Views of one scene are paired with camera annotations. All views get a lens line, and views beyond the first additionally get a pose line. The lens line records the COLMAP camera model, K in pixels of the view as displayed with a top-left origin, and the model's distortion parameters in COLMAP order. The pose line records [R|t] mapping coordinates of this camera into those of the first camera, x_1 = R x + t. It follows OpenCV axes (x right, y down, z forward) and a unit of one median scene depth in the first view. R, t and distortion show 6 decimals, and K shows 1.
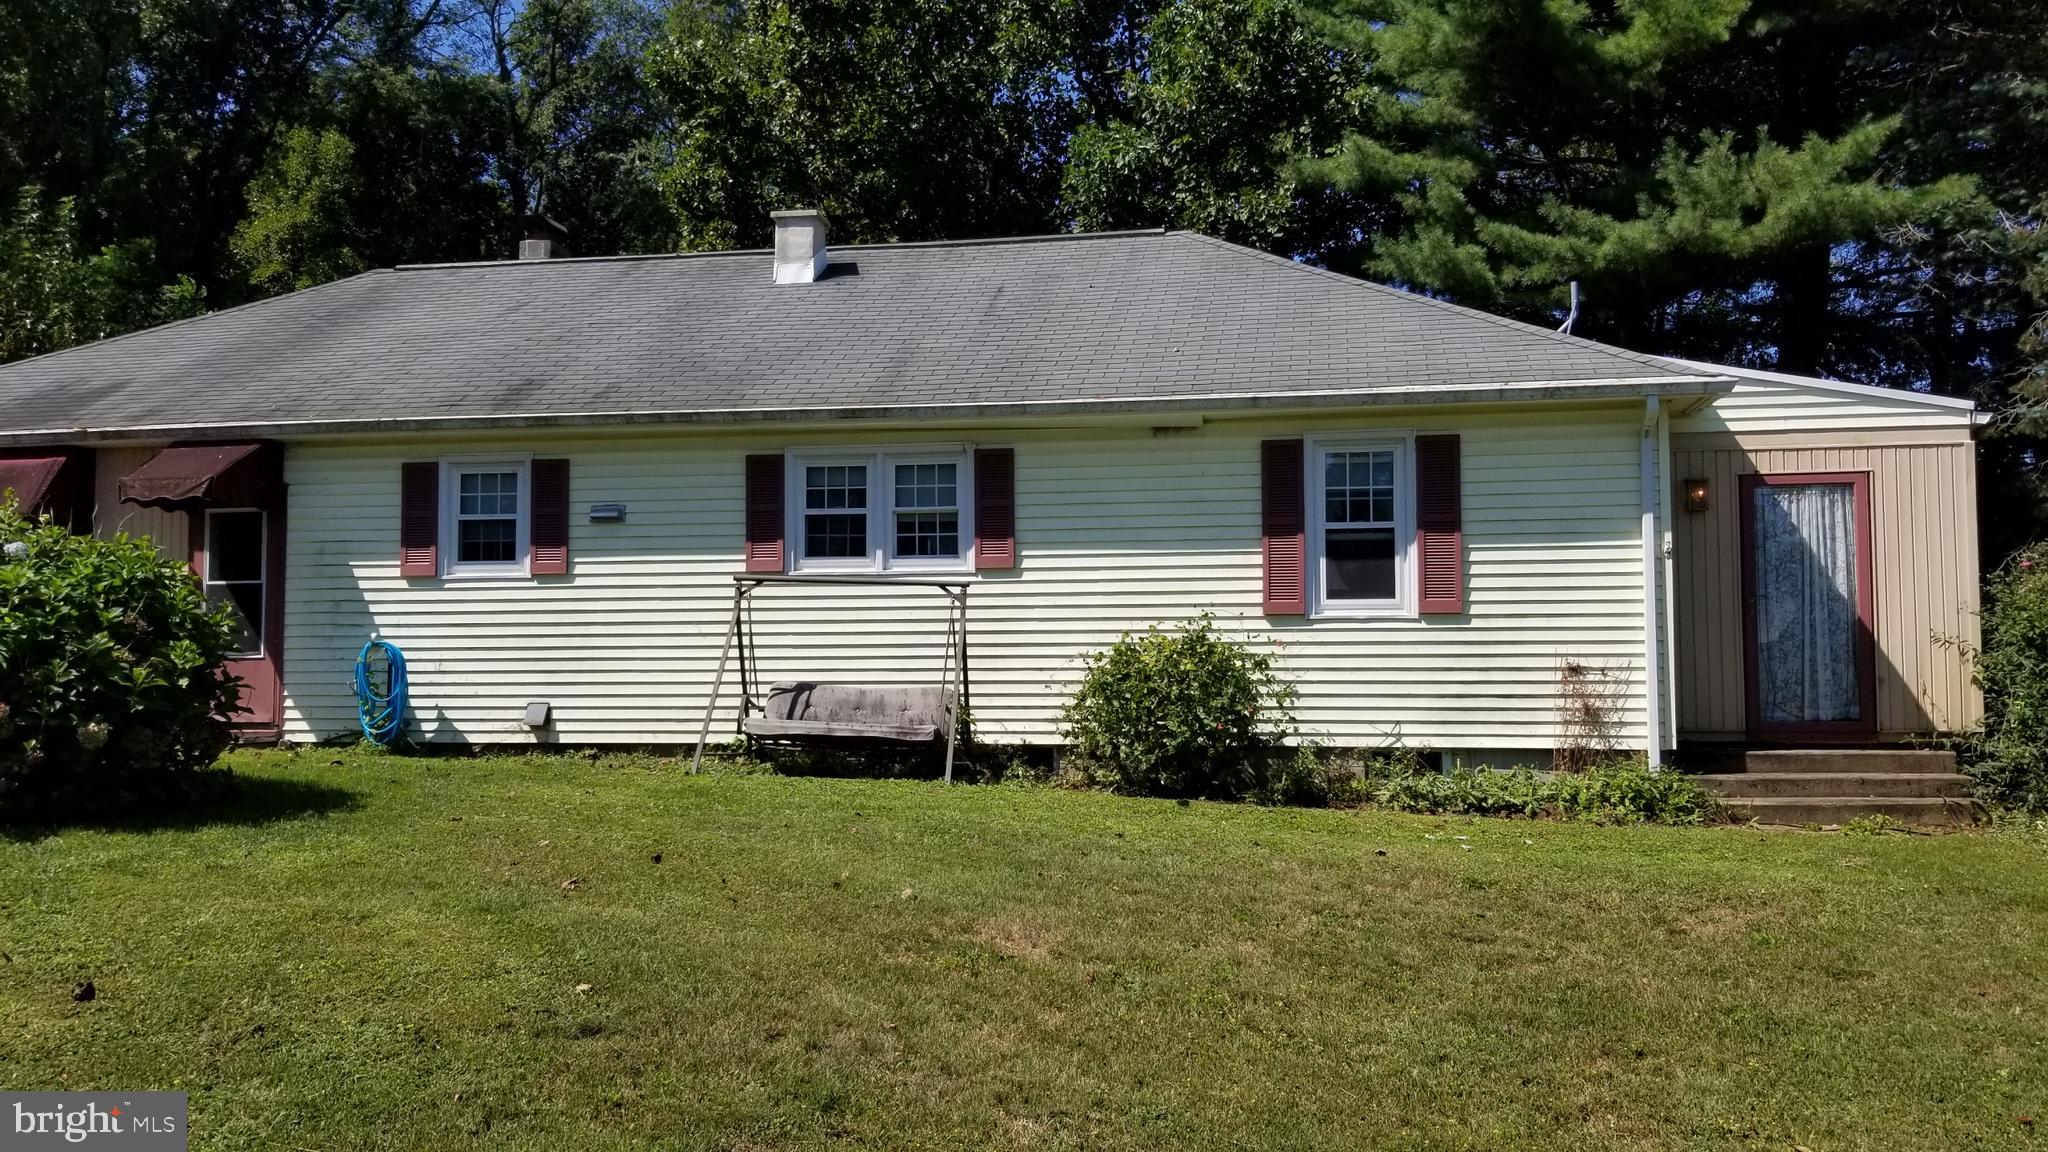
lens RADIAL K [[1633.1, 0, 1043.8], [0, 1633.1, 583.3], [0, 0, 1]] dist [0.037254, -0.046976]
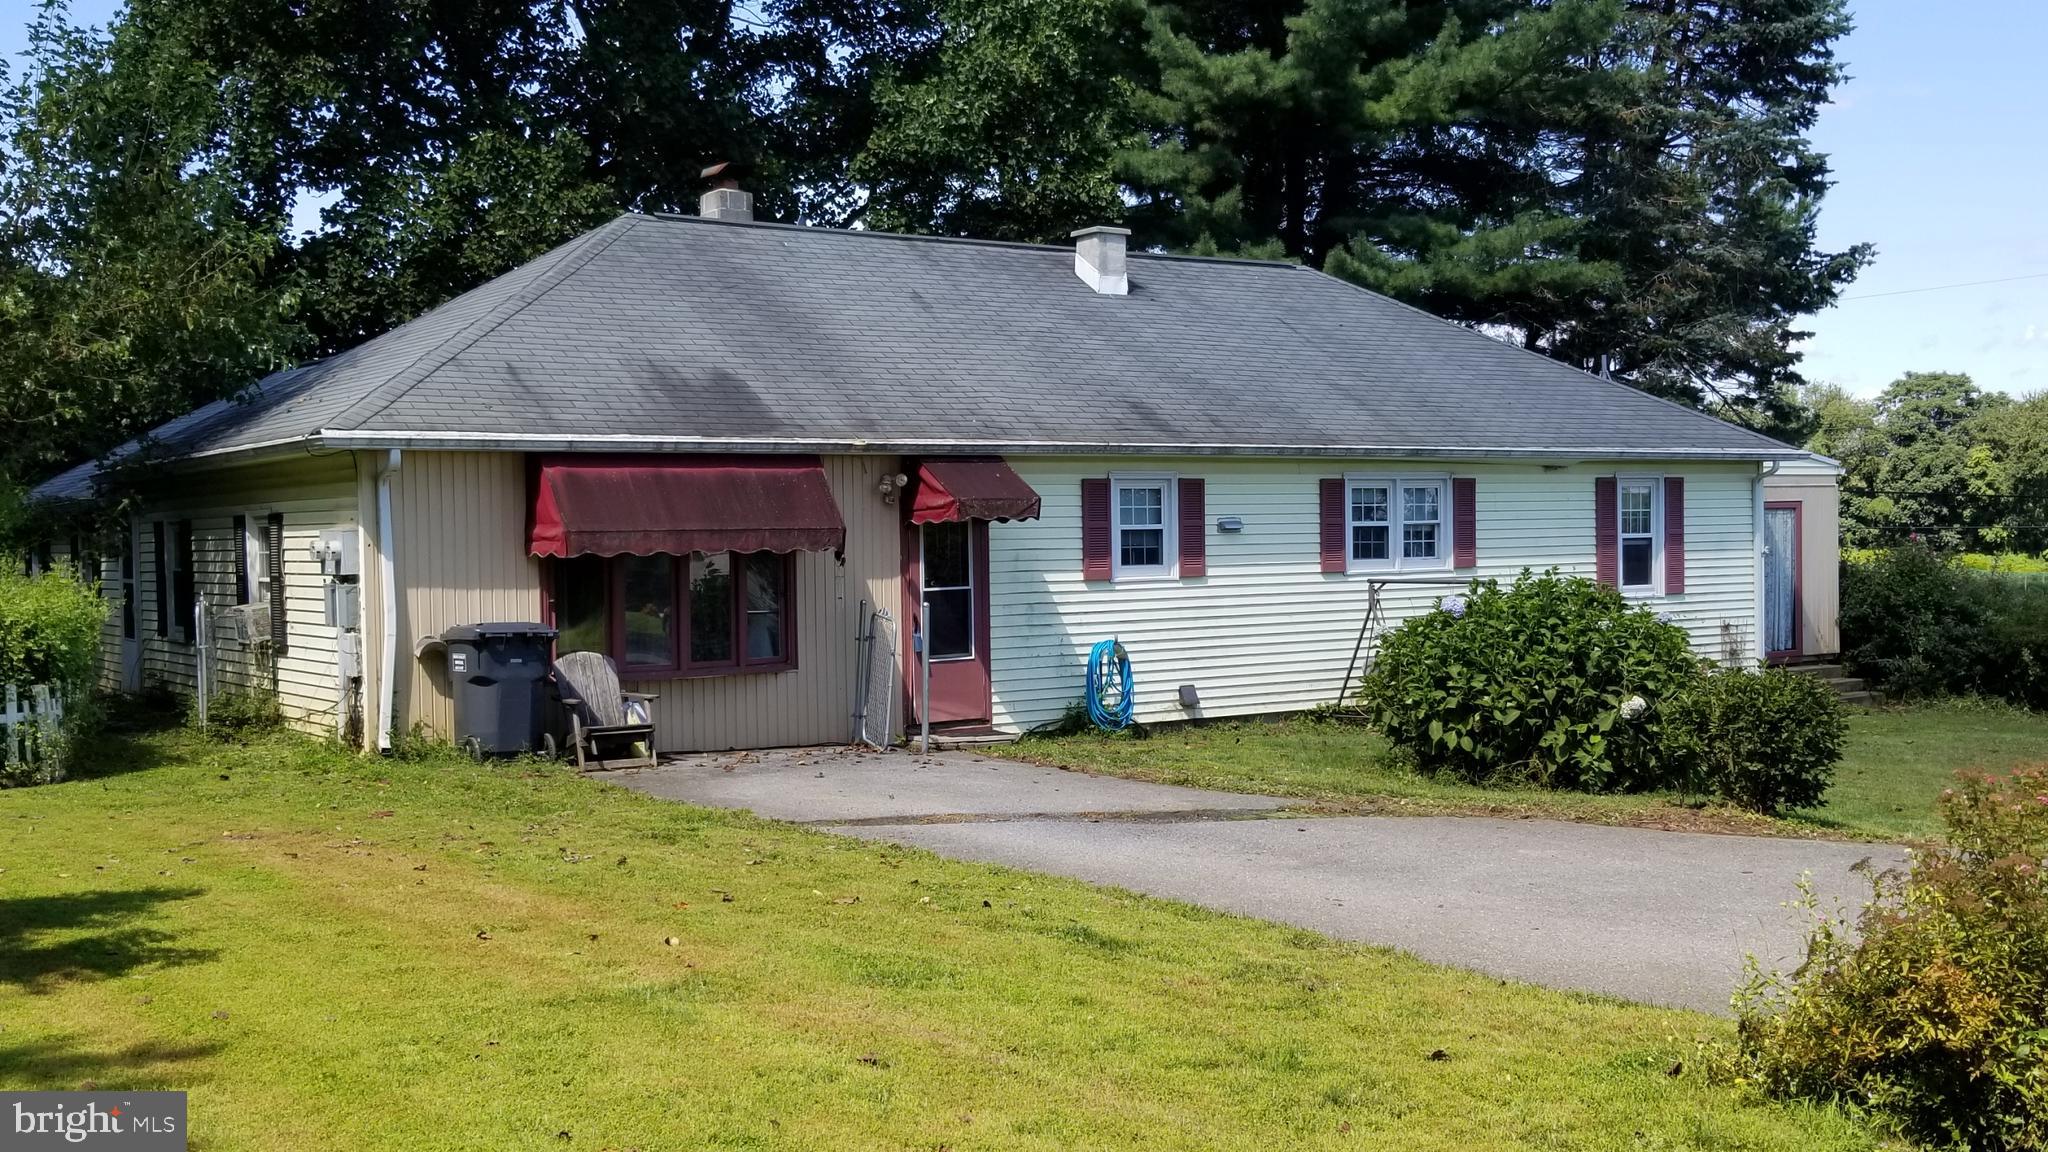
lens RADIAL K [[2208.0, 0, 1034.0], [0, 2208.0, 573.9], [0, 0, 1]] dist [0.032979, 0.000000]
pose [[0.703195, -0.024801, 0.710564, -1.599459], [-0.026428, 0.997789, 0.060979, -0.106882], [-0.710506, -0.061659, 0.700985, -0.032064]]
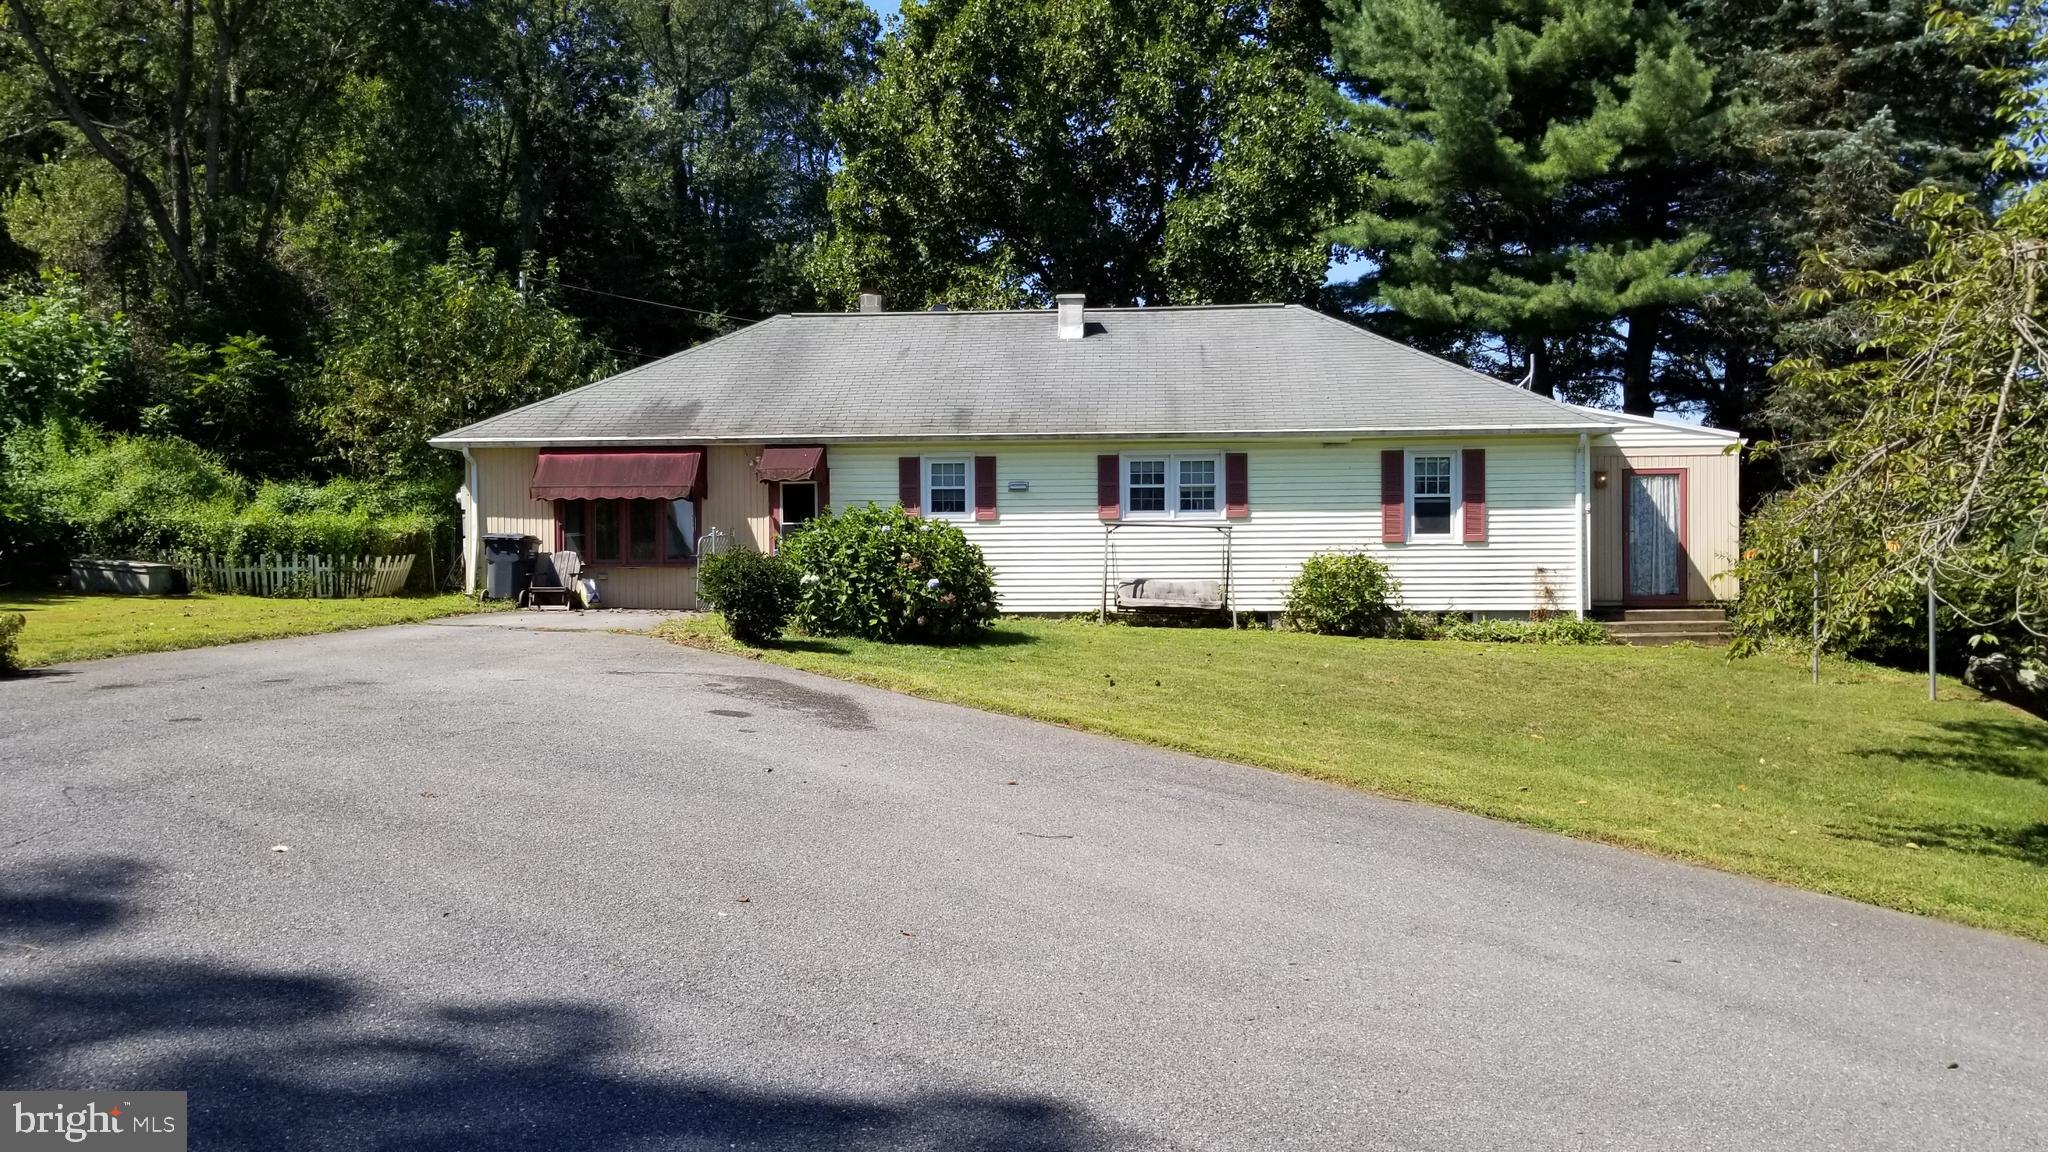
lens RADIAL K [[1633.1, 0, 1010.3], [0, 1633.1, 570.1], [0, 0, 1]] dist [0.037254, -0.046976]
pose [[0.996522, -0.006249, 0.083100, -0.451256], [0.000443, 0.997568, 0.069701, -0.080500], [-0.083334, -0.069422, 0.994101, -0.859776]]
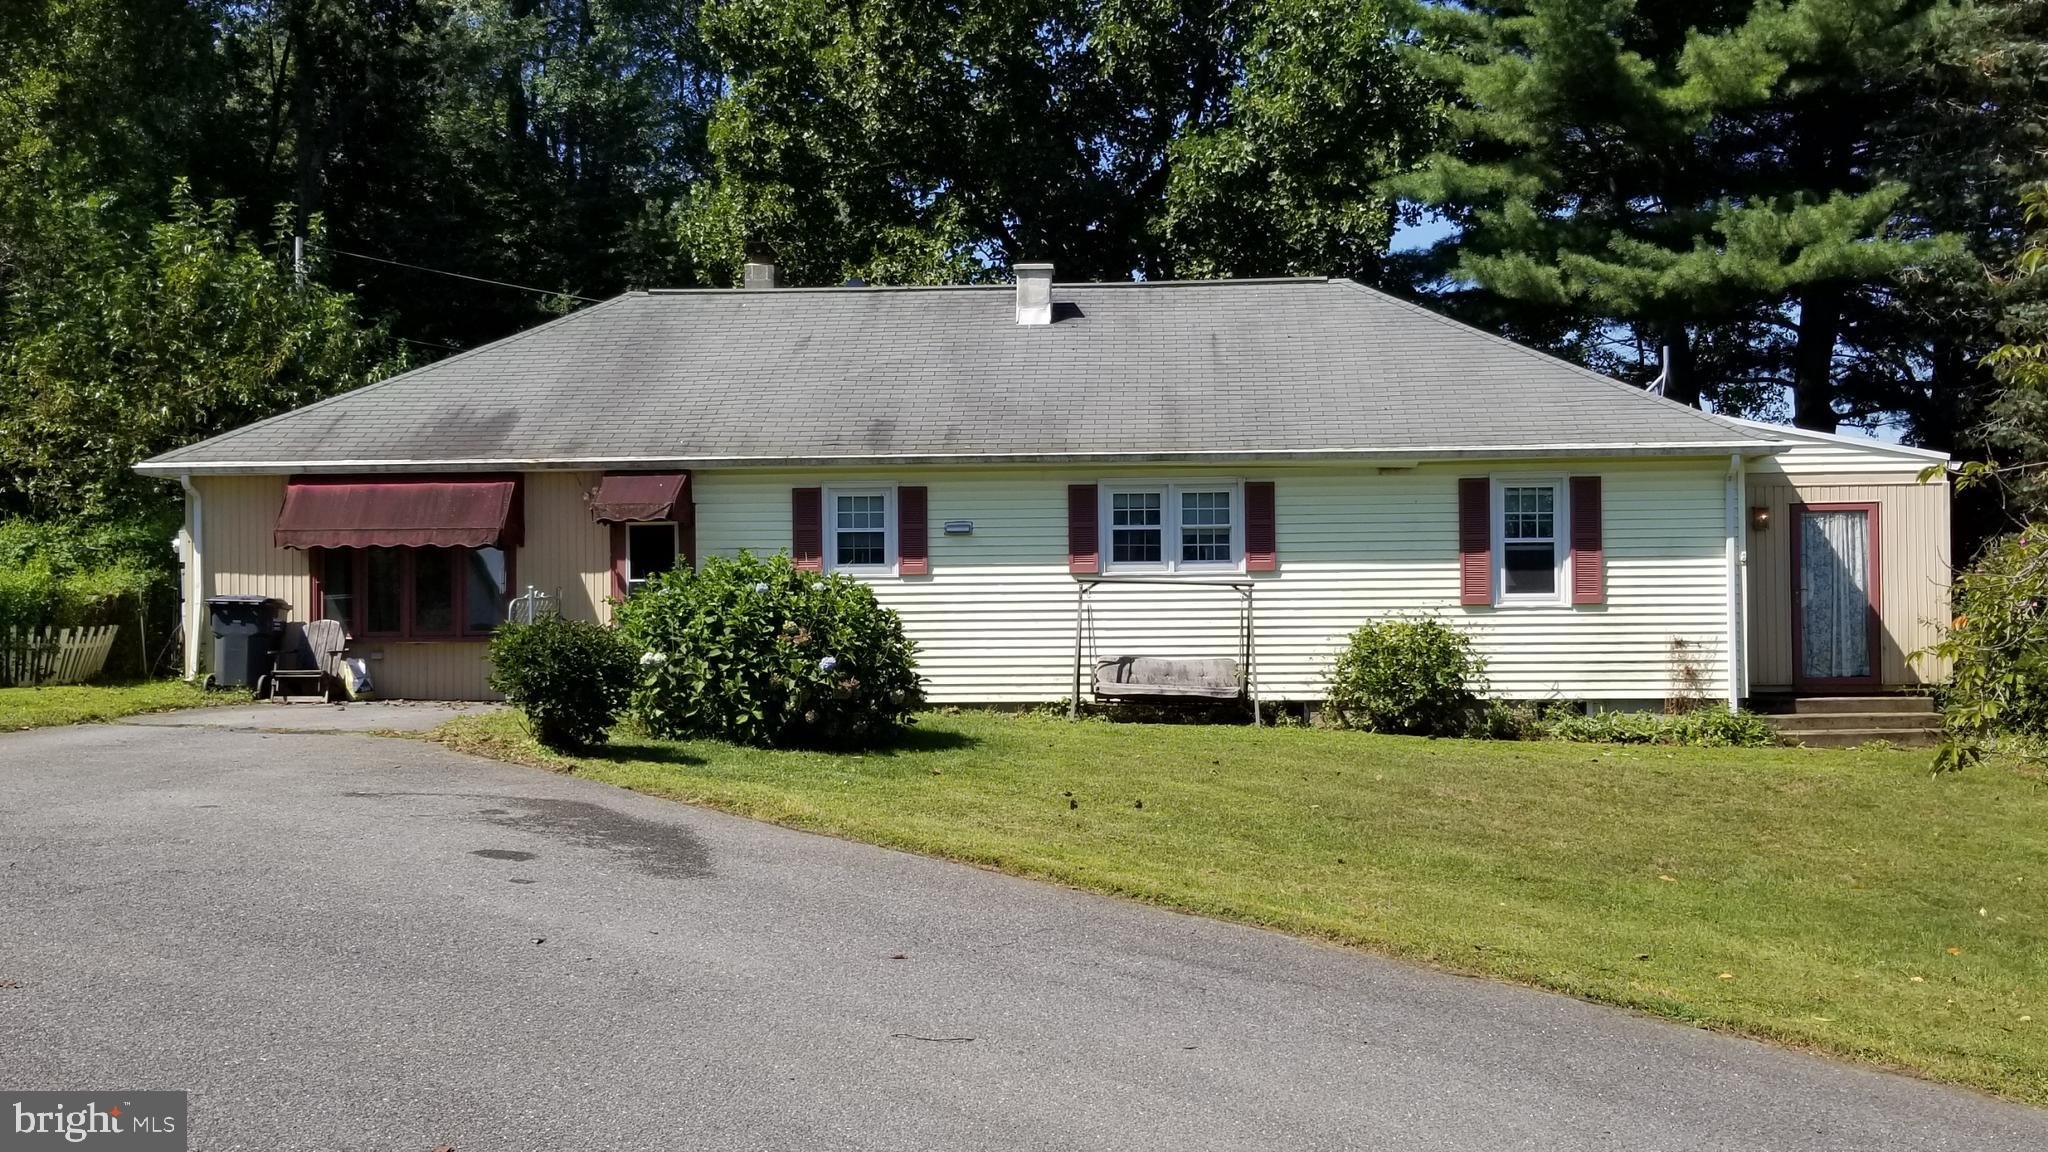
lens RADIAL K [[2208.0, 0, 1025.1], [0, 2208.0, 591.1], [0, 0, 1]] dist [0.032979, 0.000000]
pose [[0.994685, -0.006285, 0.102769, -0.417469], [0.001547, 0.998935, 0.046119, -0.077978], [-0.102949, -0.045715, 0.993636, -0.810588]]
